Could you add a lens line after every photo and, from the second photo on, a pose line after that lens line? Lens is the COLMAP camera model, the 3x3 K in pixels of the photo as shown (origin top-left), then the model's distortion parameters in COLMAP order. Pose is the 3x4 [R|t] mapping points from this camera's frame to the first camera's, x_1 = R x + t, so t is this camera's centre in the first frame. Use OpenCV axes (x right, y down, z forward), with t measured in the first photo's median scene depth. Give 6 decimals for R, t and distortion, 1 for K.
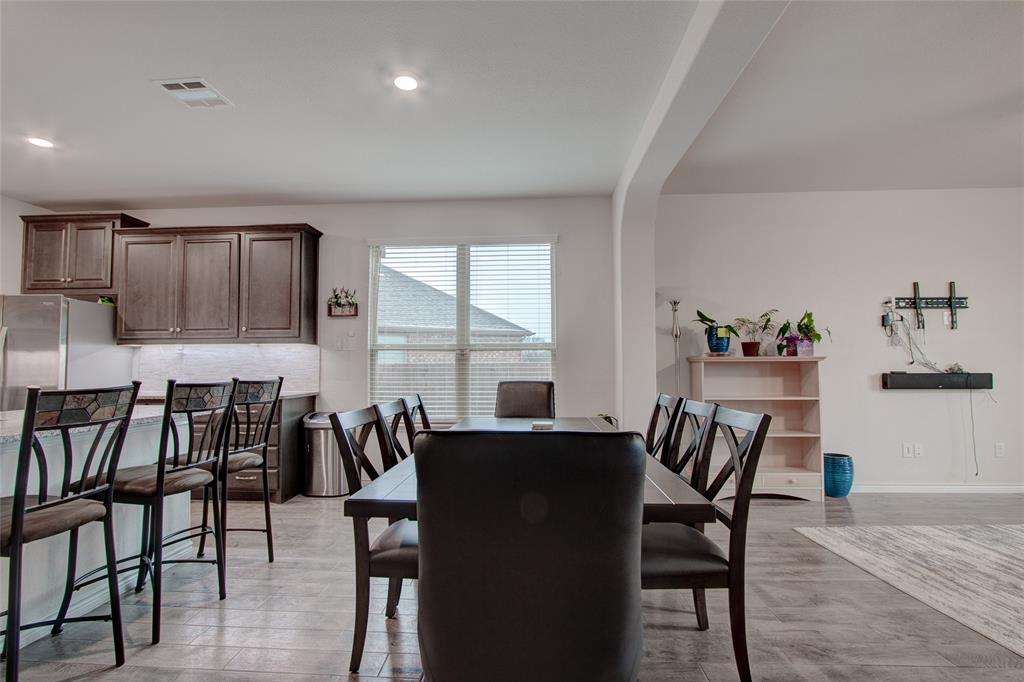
lens RADIAL K [[488.1, 0, 504.2], [0, 488.1, 344.4], [0, 0, 1]] dist [-0.016596, 0.001688]
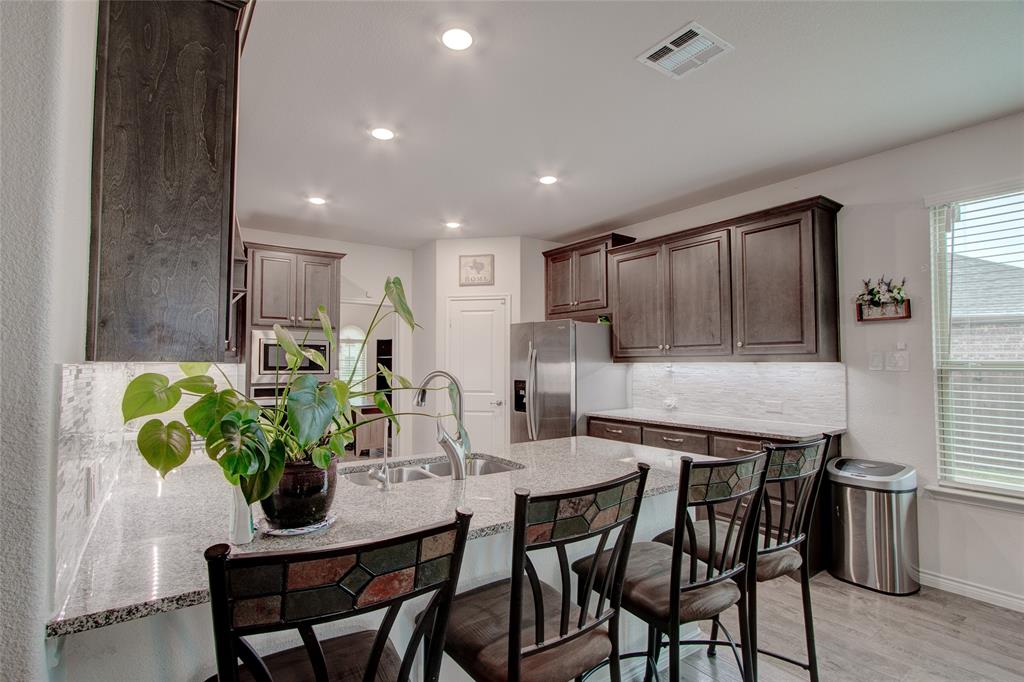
lens RADIAL K [[488.1, 0, 504.2], [0, 488.1, 344.4], [0, 0, 1]] dist [-0.016596, 0.001688]
pose [[0.626321, -0.026929, -0.779100, -0.150262], [0.033406, 0.999412, -0.007688, -0.039179], [0.778849, -0.021211, 0.626852, 0.184648]]
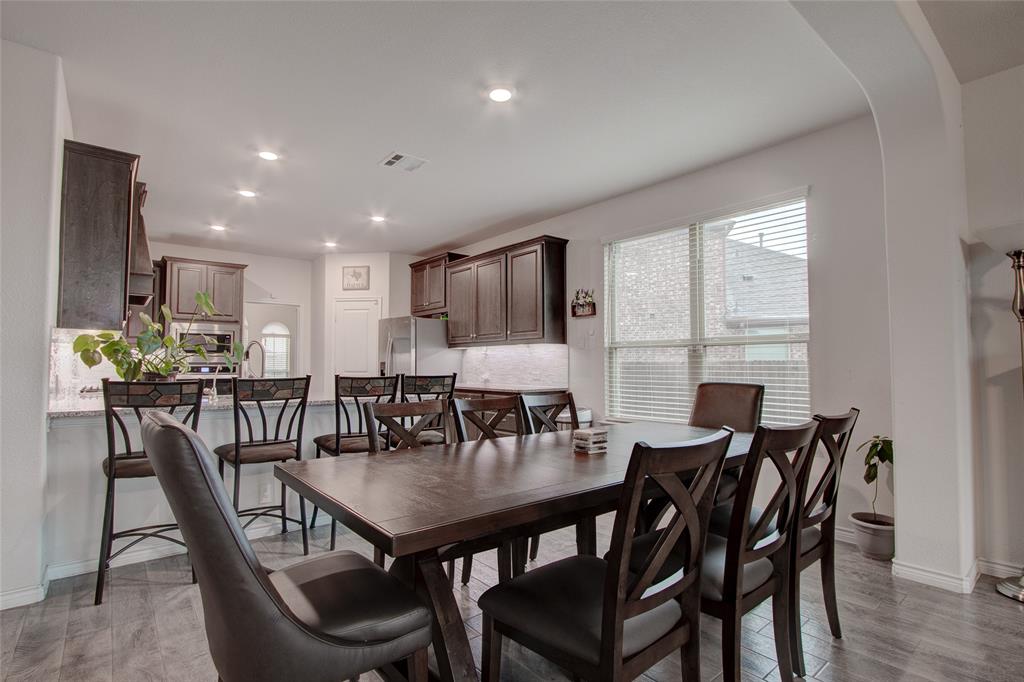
lens RADIAL K [[492.8, 0, 500.5], [0, 492.8, 342.8], [0, 0, 1]] dist [-0.010458, 0.000060]
pose [[0.673848, -0.029244, -0.738291, 0.349504], [0.032100, 0.999432, -0.010290, 0.004959], [0.738172, -0.016765, 0.674404, 0.168427]]
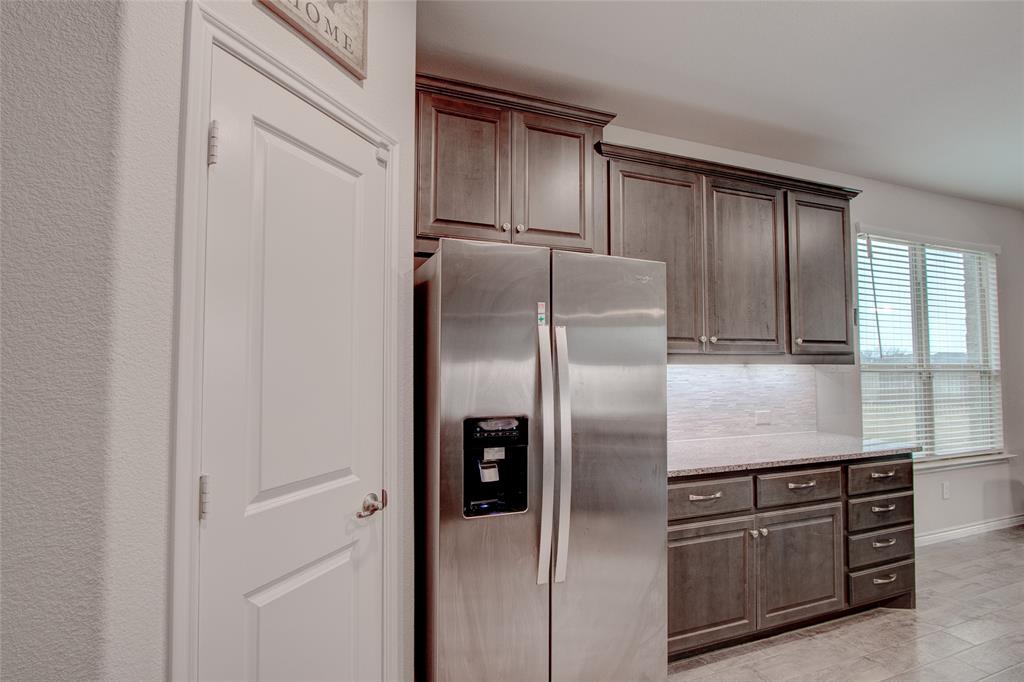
lens RADIAL K [[488.1, 0, 504.2], [0, 488.1, 344.4], [0, 0, 1]] dist [-0.016596, 0.001688]
pose [[0.914612, 0.021608, 0.403755, -1.163590], [-0.023404, 0.999726, -0.000487, -0.019102], [-0.403654, -0.009004, 0.914867, 0.583263]]
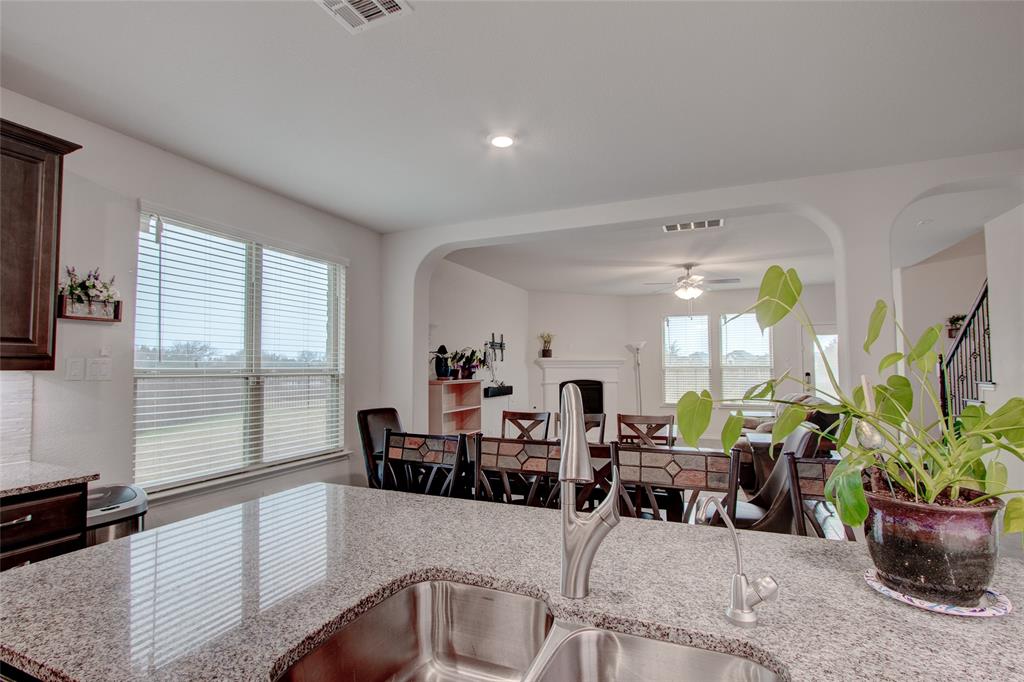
lens RADIAL K [[488.1, 0, 504.2], [0, 488.1, 344.4], [0, 0, 1]] dist [-0.016596, 0.001688]
pose [[0.338492, 0.047234, 0.939783, -0.746564], [-0.038383, 0.998601, -0.036366, -0.029582], [-0.940186, -0.023762, 0.339832, 0.381384]]
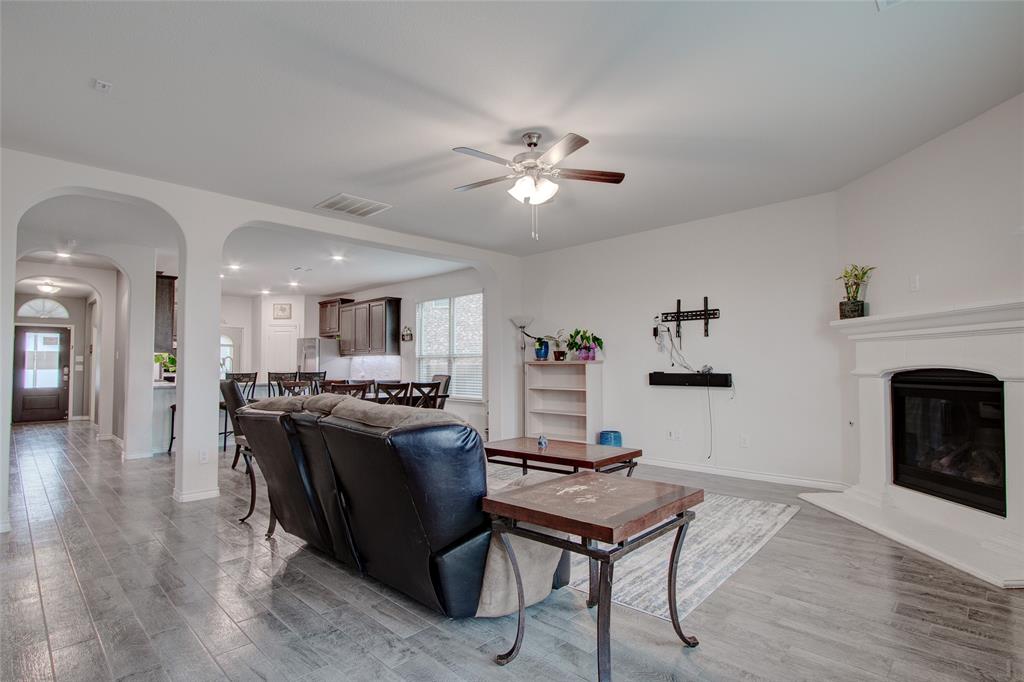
lens RADIAL K [[505.0, 0, 498.4], [0, 505.0, 345.9], [0, 0, 1]] dist [-0.003912, 0.000467]
pose [[0.746037, -0.025965, -0.665398, 1.370957], [0.031376, 0.999500, -0.003824, -0.019689], [0.665165, -0.018025, 0.746479, -0.279066]]
